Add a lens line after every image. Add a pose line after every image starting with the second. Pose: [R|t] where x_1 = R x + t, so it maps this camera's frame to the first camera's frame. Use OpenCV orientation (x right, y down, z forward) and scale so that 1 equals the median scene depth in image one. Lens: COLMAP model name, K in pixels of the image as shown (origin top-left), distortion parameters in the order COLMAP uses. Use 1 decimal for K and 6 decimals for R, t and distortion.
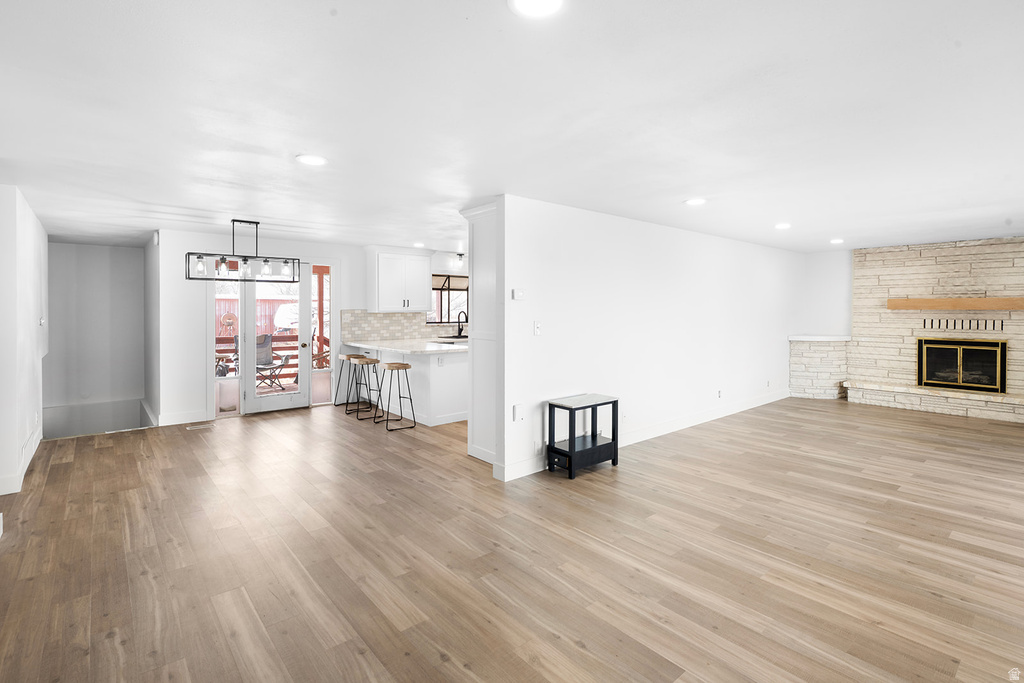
lens RADIAL K [[485.4, 0, 513.8], [0, 485.4, 311.7], [0, 0, 1]] dist [-0.011465, 0.000169]
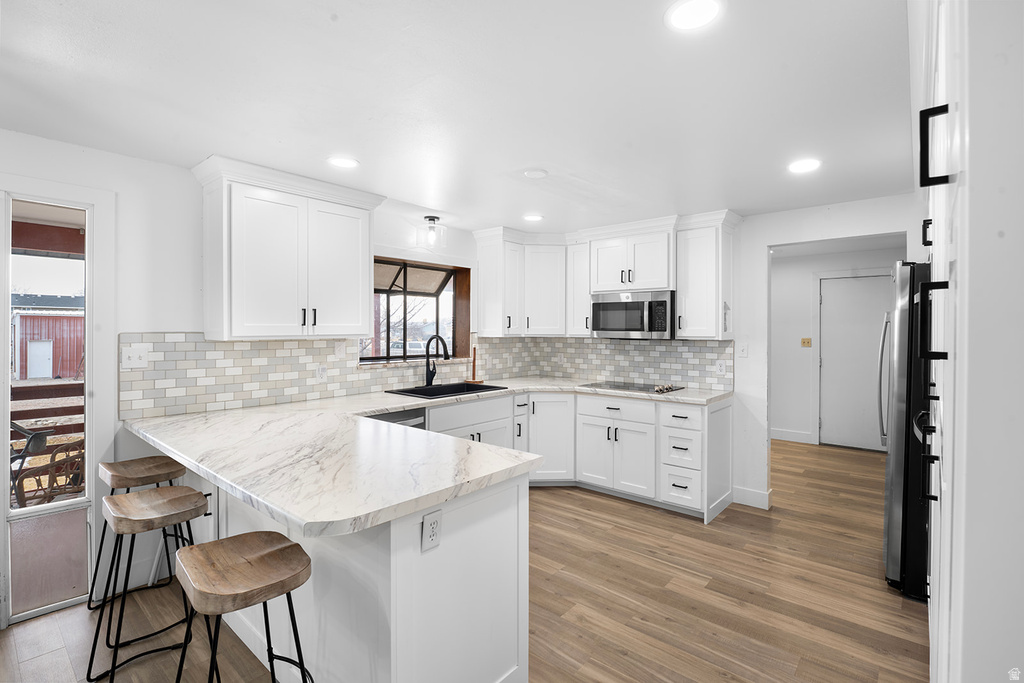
lens RADIAL K [[479.7, 0, 513.0], [0, 479.7, 330.0], [0, 0, 1]] dist [-0.002234, -0.000307]
pose [[0.988620, 0.001796, 0.150422, -0.128670], [-0.000991, 0.999985, -0.005428, -0.005001], [-0.150429, 0.005218, 0.988607, 0.652216]]
